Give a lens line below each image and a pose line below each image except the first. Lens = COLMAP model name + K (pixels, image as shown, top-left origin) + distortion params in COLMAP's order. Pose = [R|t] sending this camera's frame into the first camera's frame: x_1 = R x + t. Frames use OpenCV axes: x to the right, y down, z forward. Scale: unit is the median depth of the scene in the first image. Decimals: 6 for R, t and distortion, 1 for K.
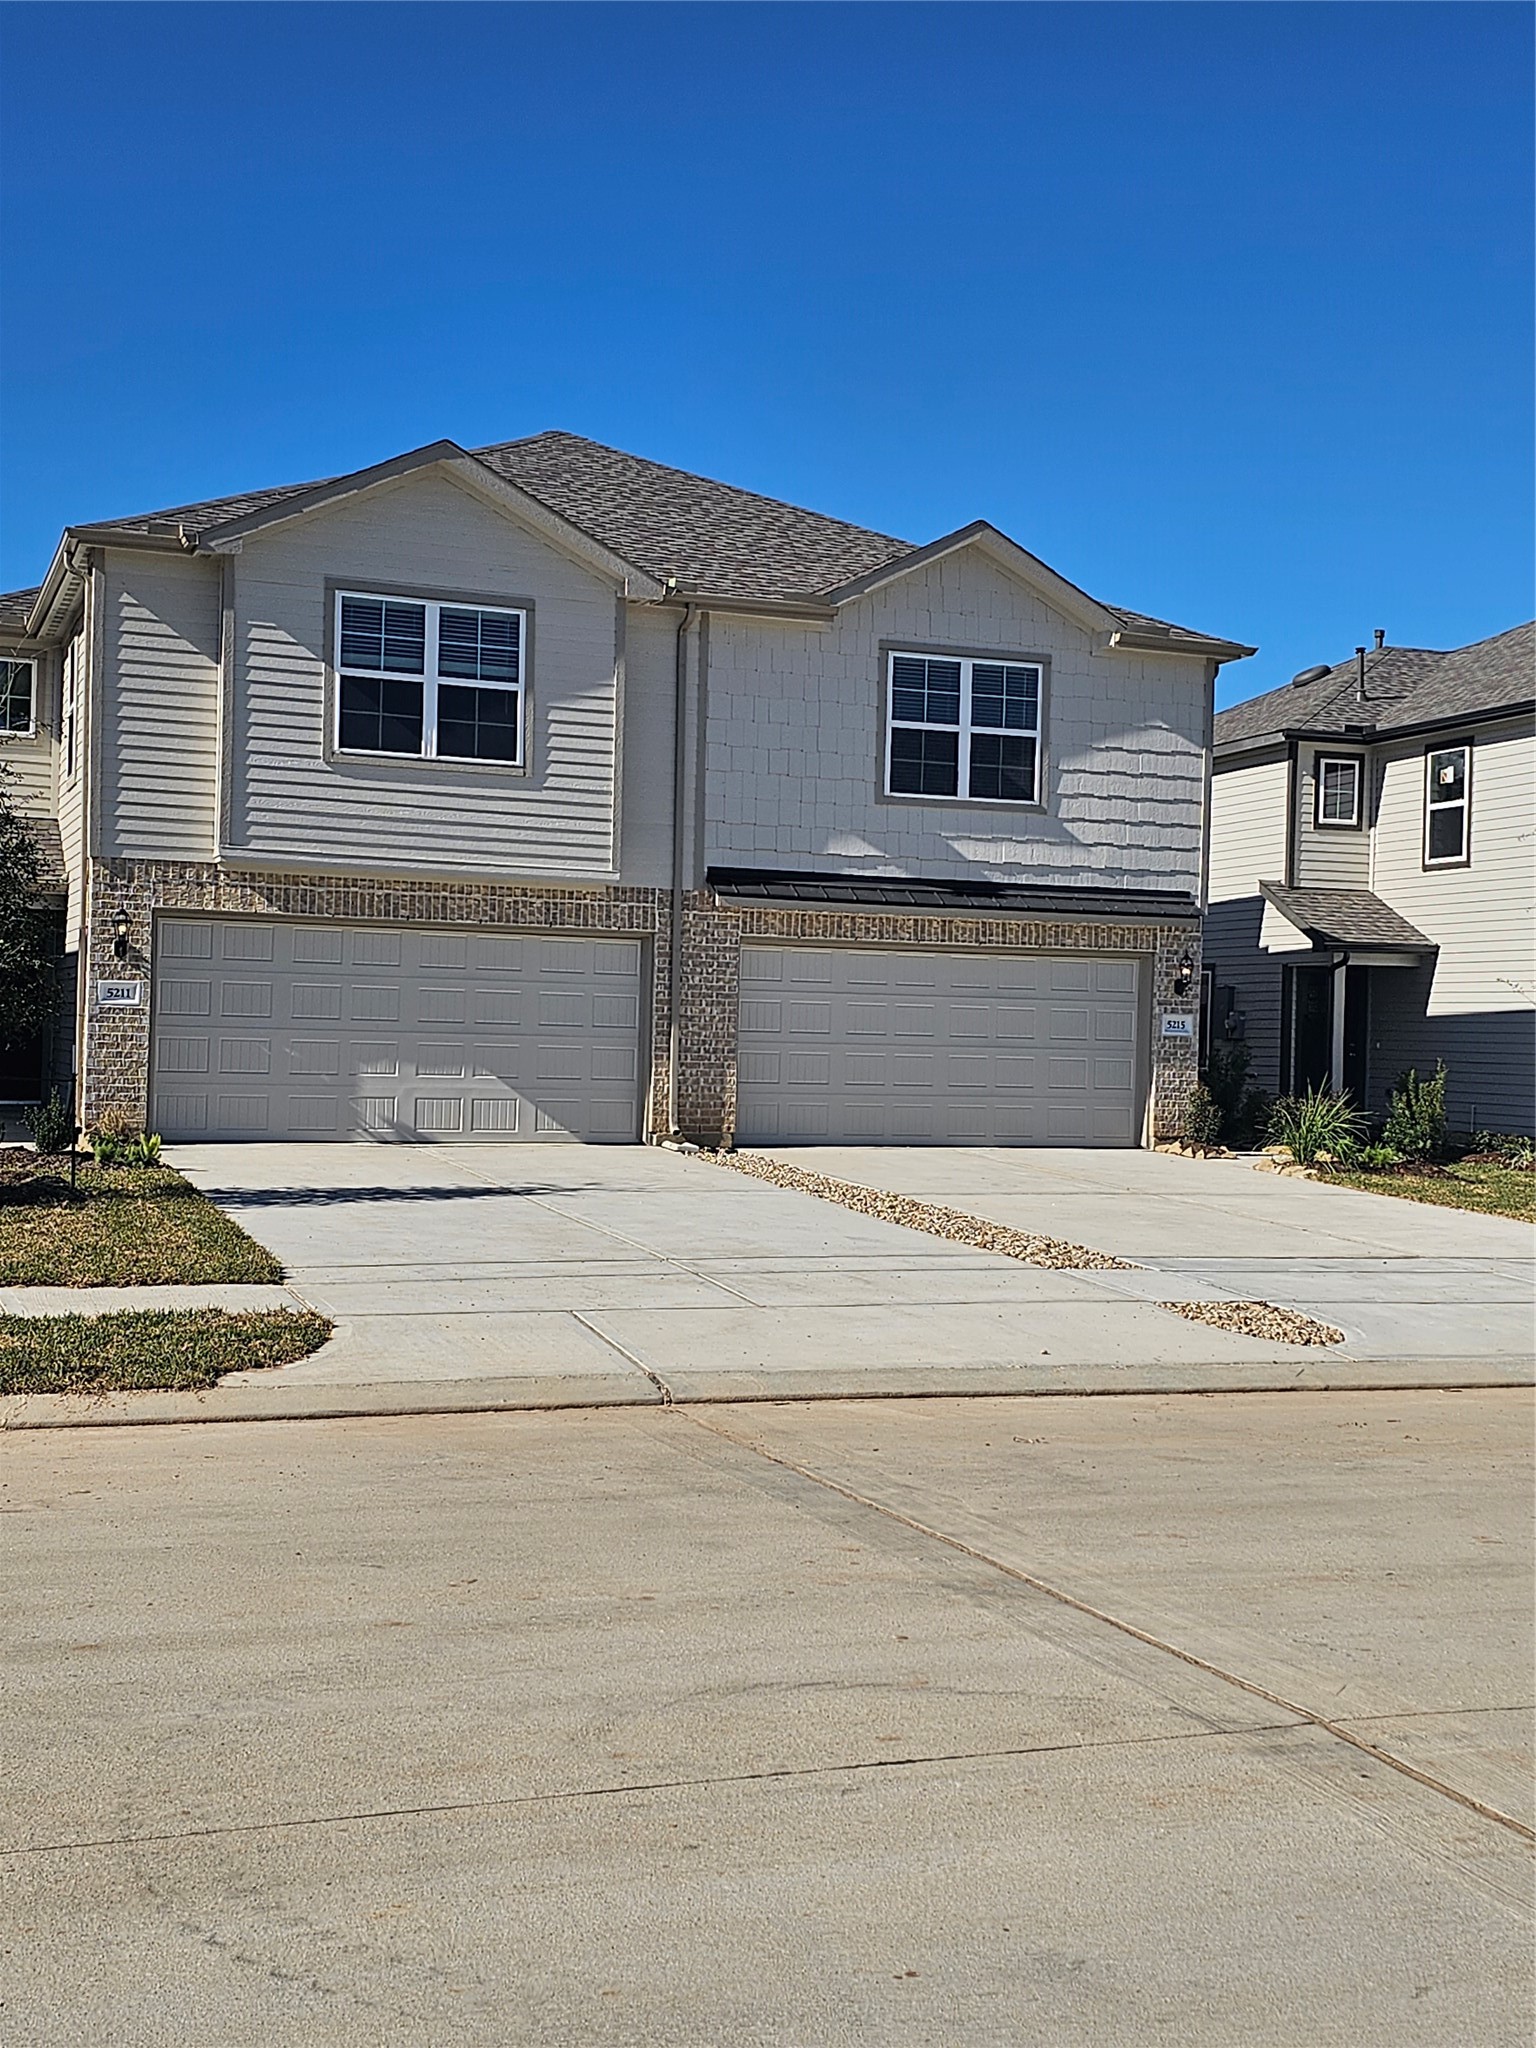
lens RADIAL K [[2259.3, 0, 746.0], [0, 2259.3, 1038.4], [0, 0, 1]] dist [0.136583, 0.005988]
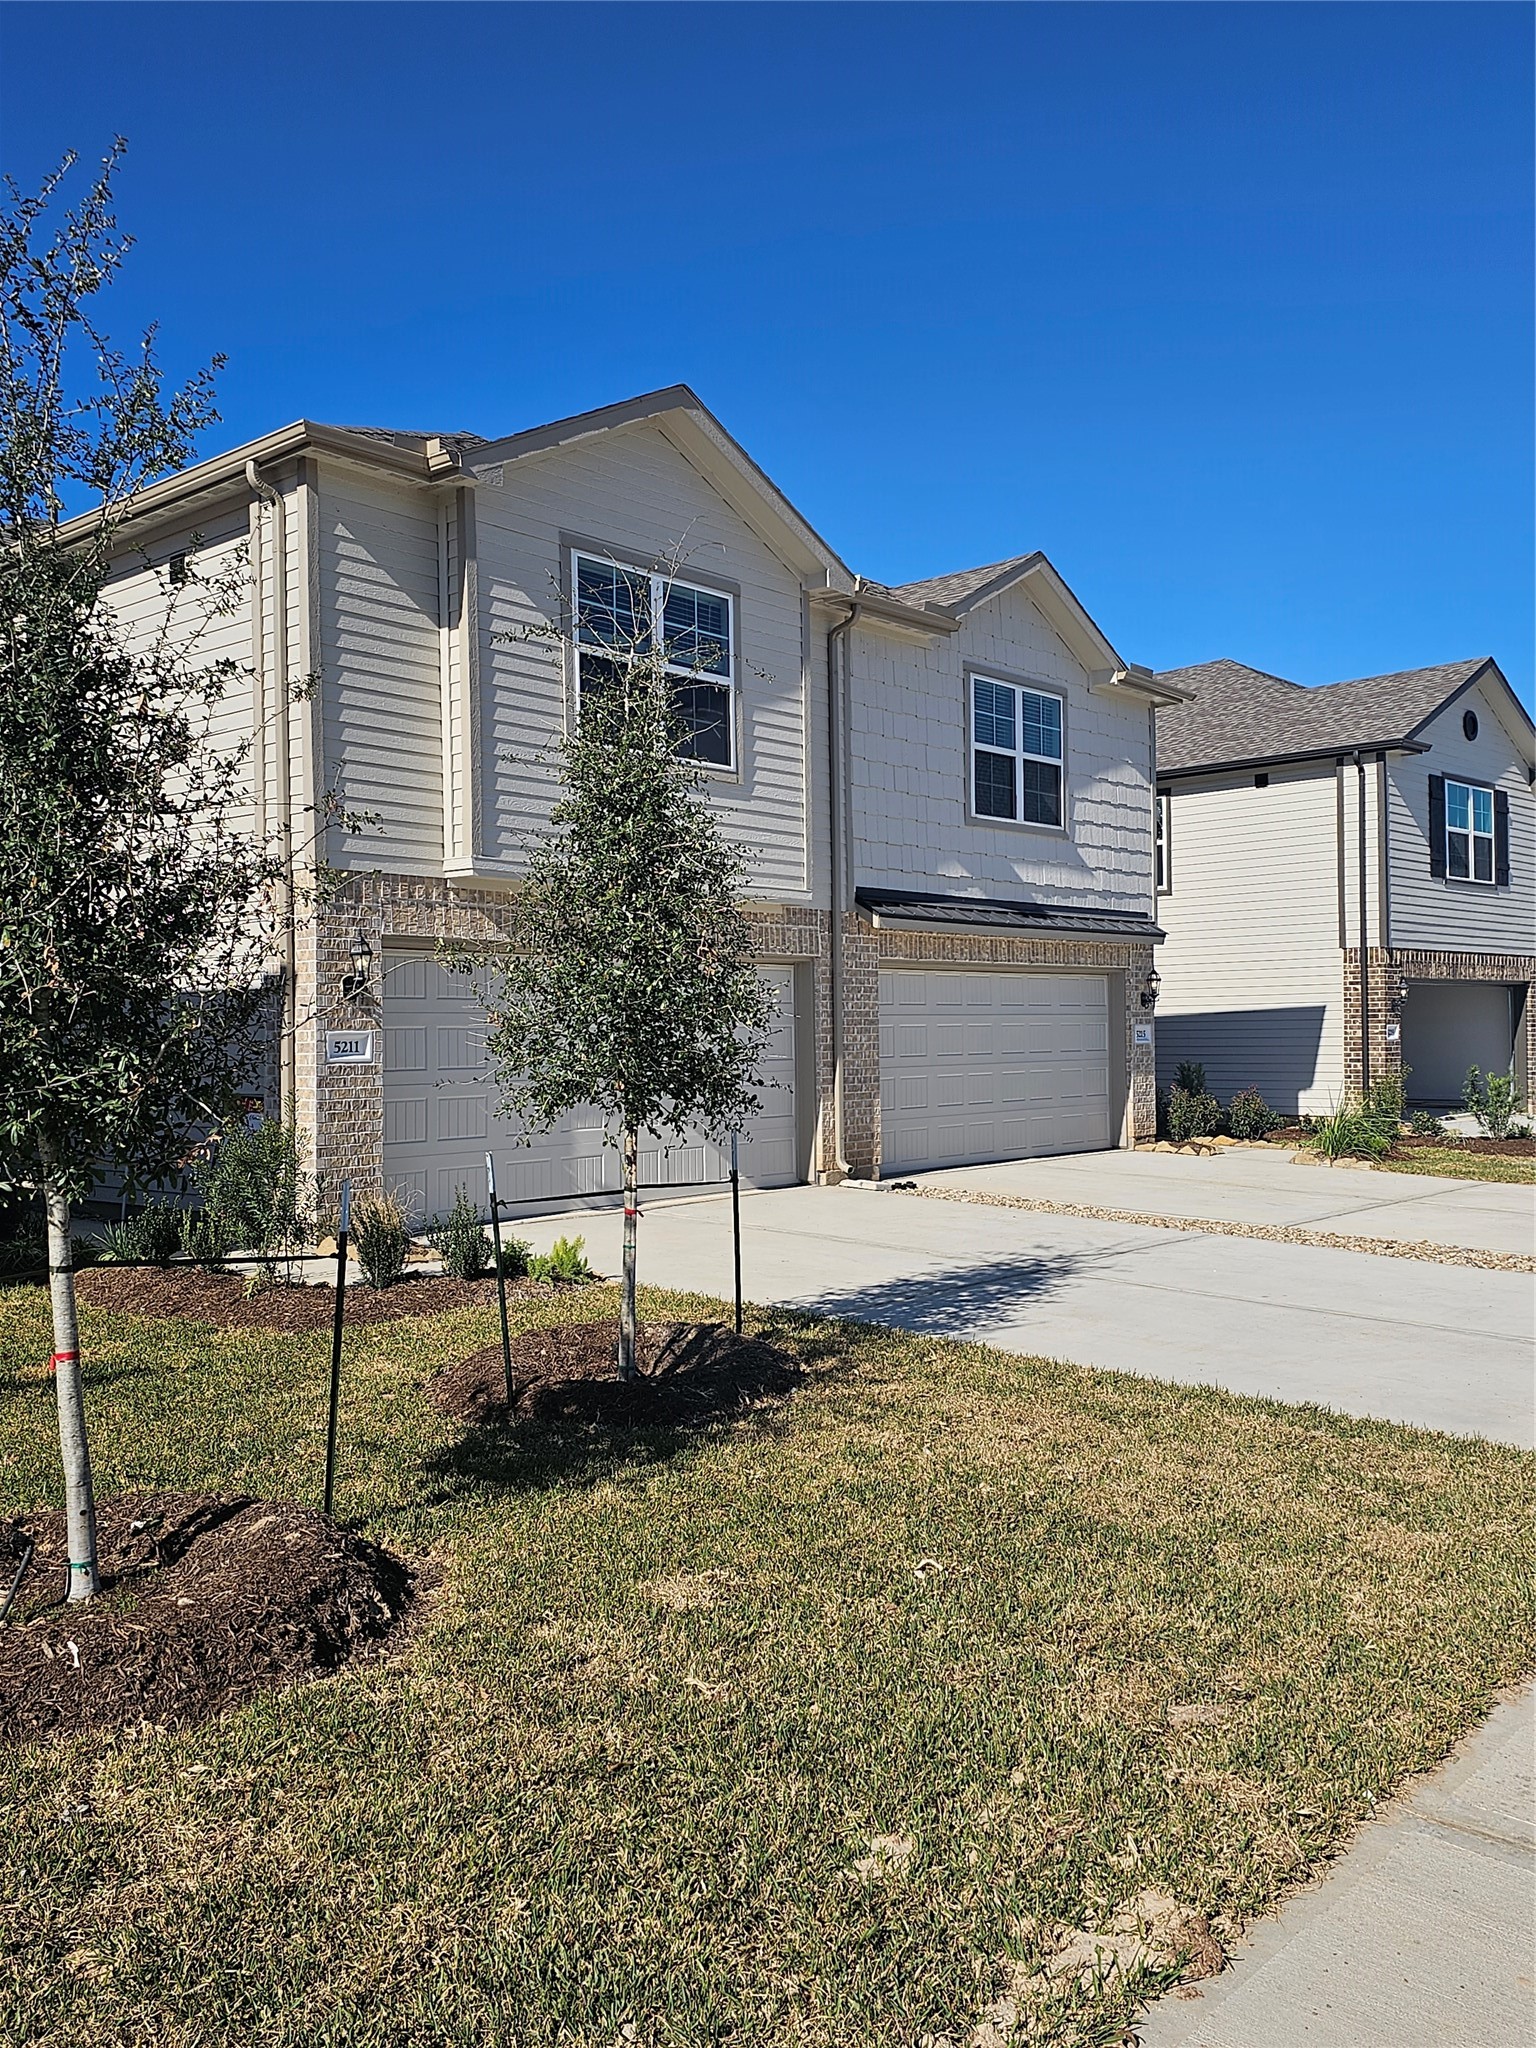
lens RADIAL K [[1664.0, 0, 785.1], [0, 1664.0, 1033.1], [0, 0, 1]] dist [0.117613, -0.161779]
pose [[0.890577, -0.036455, 0.453369, -0.360201], [0.036139, 0.999303, 0.009363, -0.022094], [-0.453395, 0.008046, 0.891274, 0.388710]]
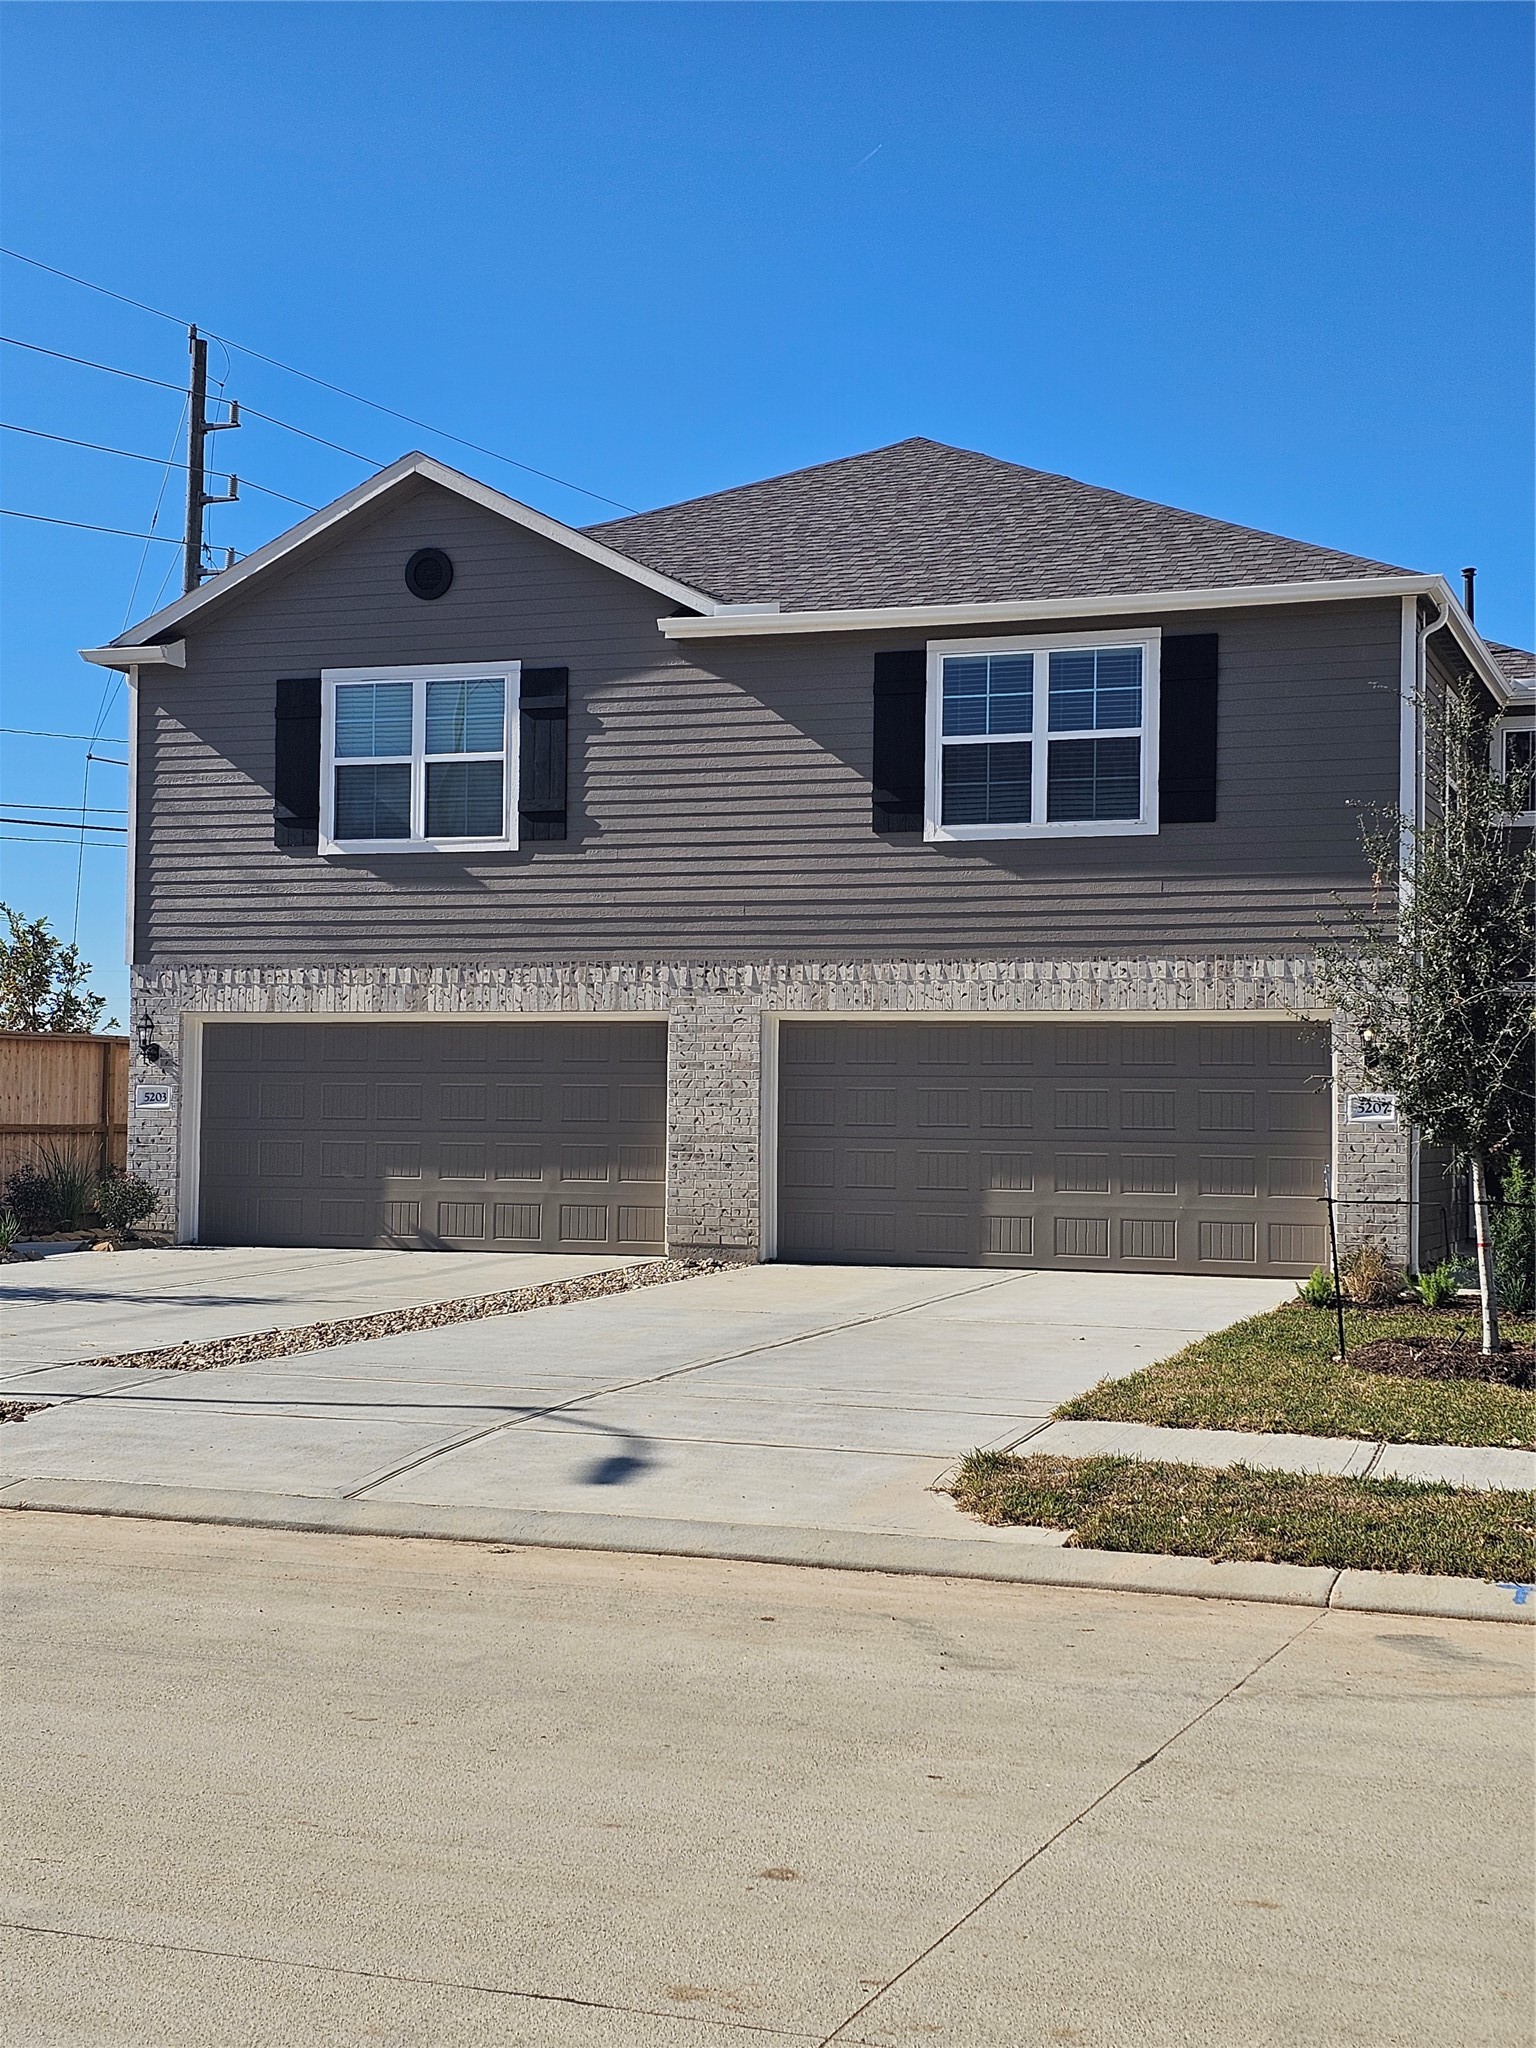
lens RADIAL K [[2592.9, 0, 798.9], [0, 2592.9, 1058.8], [0, 0, 1]] dist [0.132017, -0.011626]
pose [[0.752570, -0.034740, -0.657596, 0.644799], [0.004958, 0.998878, -0.047096, 0.017987], [0.658494, 0.032183, 0.751898, 0.278241]]
